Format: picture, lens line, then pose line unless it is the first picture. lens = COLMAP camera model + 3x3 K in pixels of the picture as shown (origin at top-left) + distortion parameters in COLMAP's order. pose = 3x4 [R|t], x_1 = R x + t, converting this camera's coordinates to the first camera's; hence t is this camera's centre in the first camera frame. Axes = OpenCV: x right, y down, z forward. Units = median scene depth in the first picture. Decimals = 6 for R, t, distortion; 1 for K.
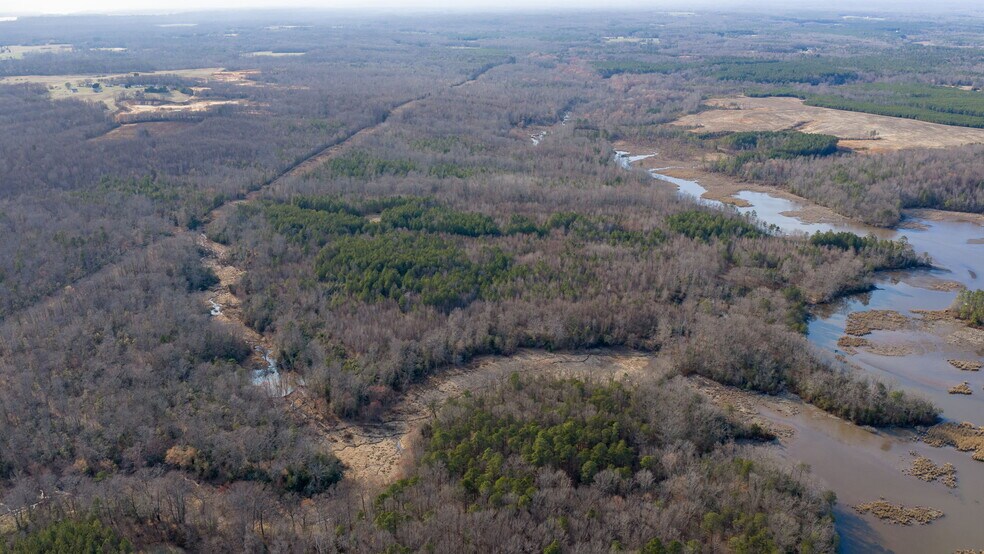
lens RADIAL K [[819.7, 0, 492.5], [0, 819.7, 276.6], [0, 0, 1]] dist [0.021486, -0.049711]
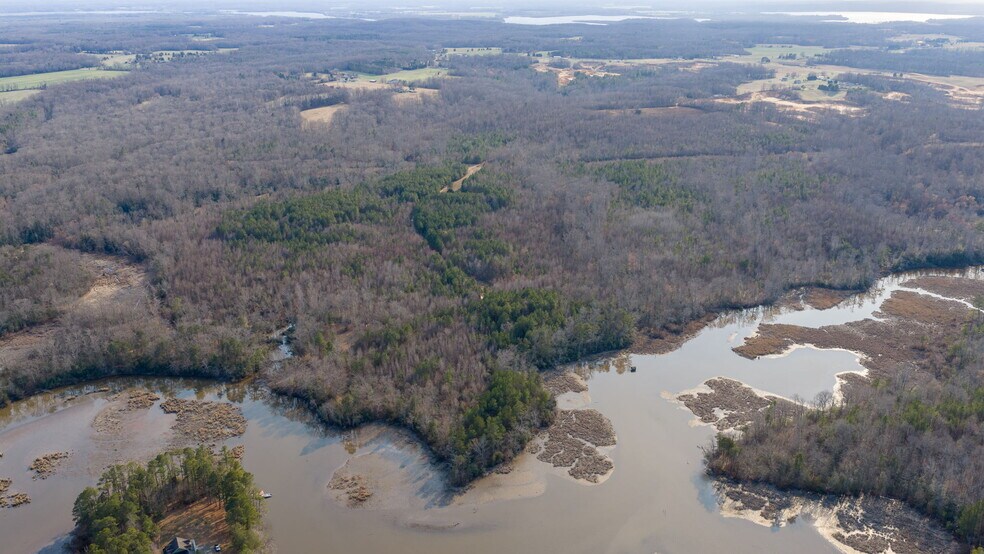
lens RADIAL K [[819.7, 0, 491.5], [0, 819.7, 277.9], [0, 0, 1]] dist [0.021486, -0.049711]
pose [[0.258766, 0.326561, -0.909064, 0.635346], [-0.322471, 0.916332, 0.237380, -0.177258], [0.910523, 0.231721, 0.342422, 0.513059]]
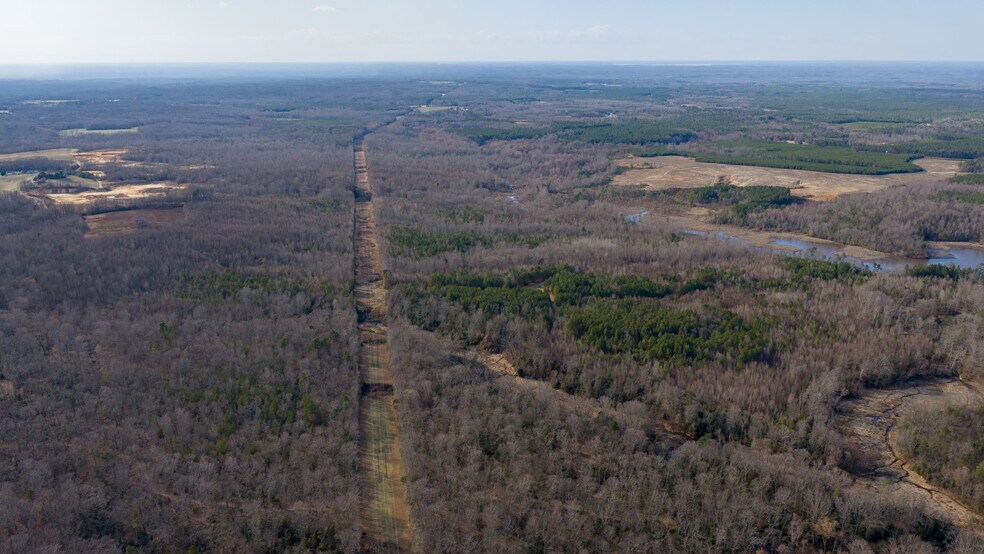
lens RADIAL K [[819.7, 0, 494.6], [0, 819.7, 276.5], [0, 0, 1]] dist [0.021486, -0.049711]
pose [[0.938892, -0.087865, 0.332808, -0.384490], [0.113321, 0.991874, -0.057828, -0.026230], [-0.325022, 0.092008, 0.941220, 0.056735]]
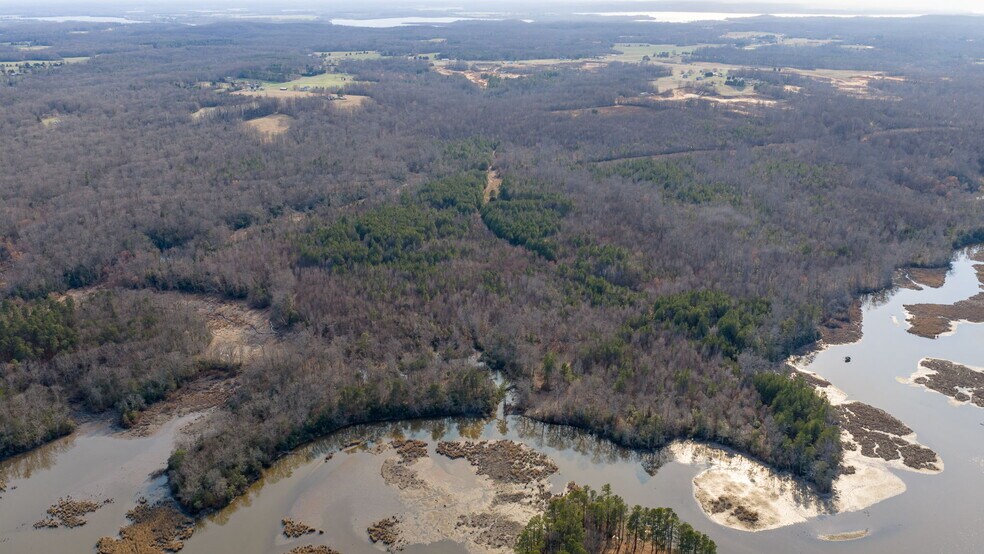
lens RADIAL K [[819.7, 0, 493.4], [0, 819.7, 277.7], [0, 0, 1]] dist [0.021486, -0.049711]
pose [[0.483911, 0.294383, -0.824117, 0.534727], [-0.292563, 0.941958, 0.164687, -0.109989], [0.824764, 0.161413, 0.541950, 0.318834]]
